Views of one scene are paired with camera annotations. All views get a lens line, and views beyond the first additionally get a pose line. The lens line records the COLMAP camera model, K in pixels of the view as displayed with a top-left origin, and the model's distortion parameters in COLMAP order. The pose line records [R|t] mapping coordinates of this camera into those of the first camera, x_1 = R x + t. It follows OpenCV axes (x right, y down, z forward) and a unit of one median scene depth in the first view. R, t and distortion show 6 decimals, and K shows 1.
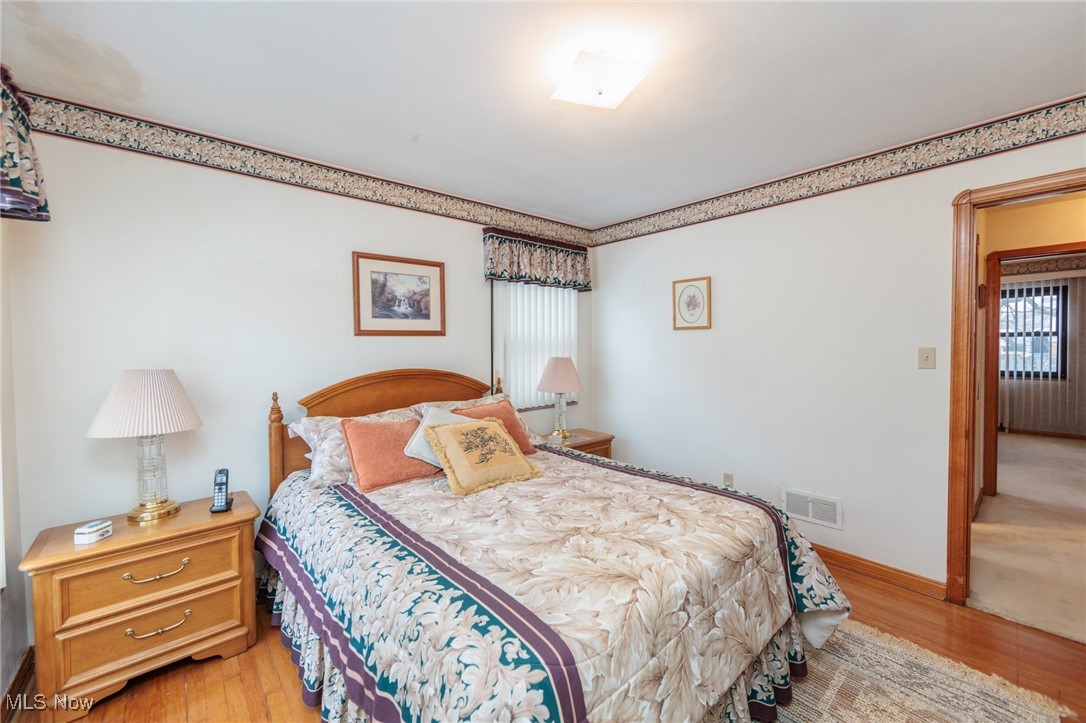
lens RADIAL K [[430.8, 0, 538.0], [0, 430.8, 357.9], [0, 0, 1]] dist [-0.007070, 0.003346]
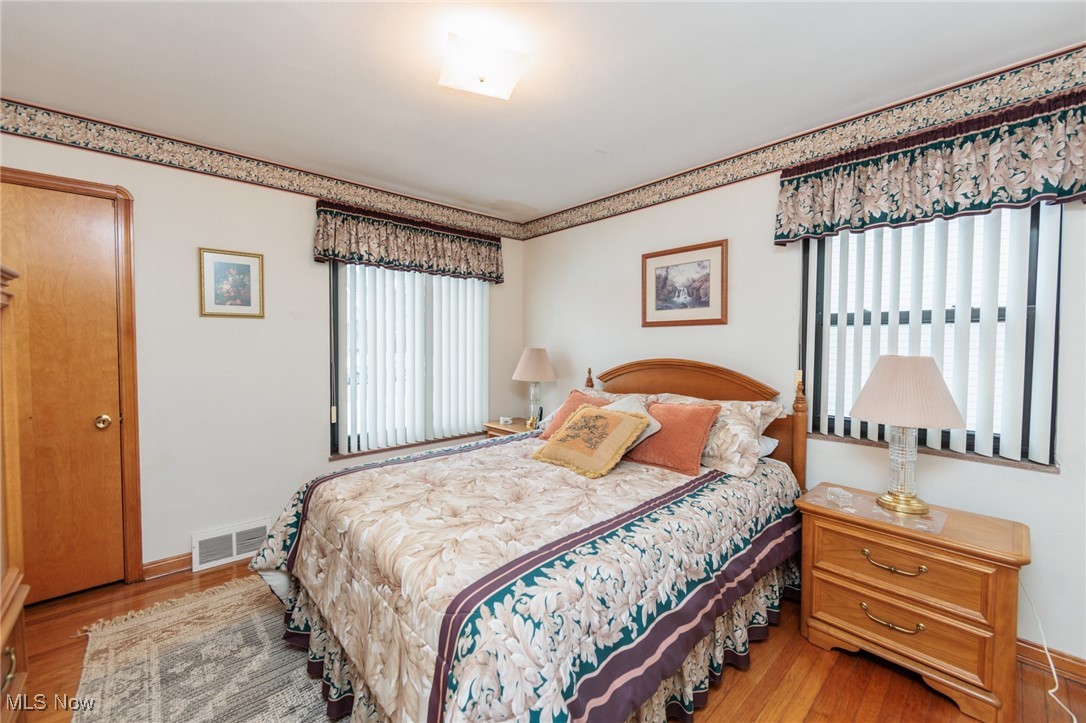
lens RADIAL K [[430.8, 0, 538.9], [0, 430.8, 353.5], [0, 0, 1]] dist [-0.007070, 0.003346]
pose [[0.016323, 0.032826, -0.999328, 0.686128], [-0.038456, 0.998742, 0.032178, -0.007421], [0.999127, 0.037905, 0.017565, 0.665828]]
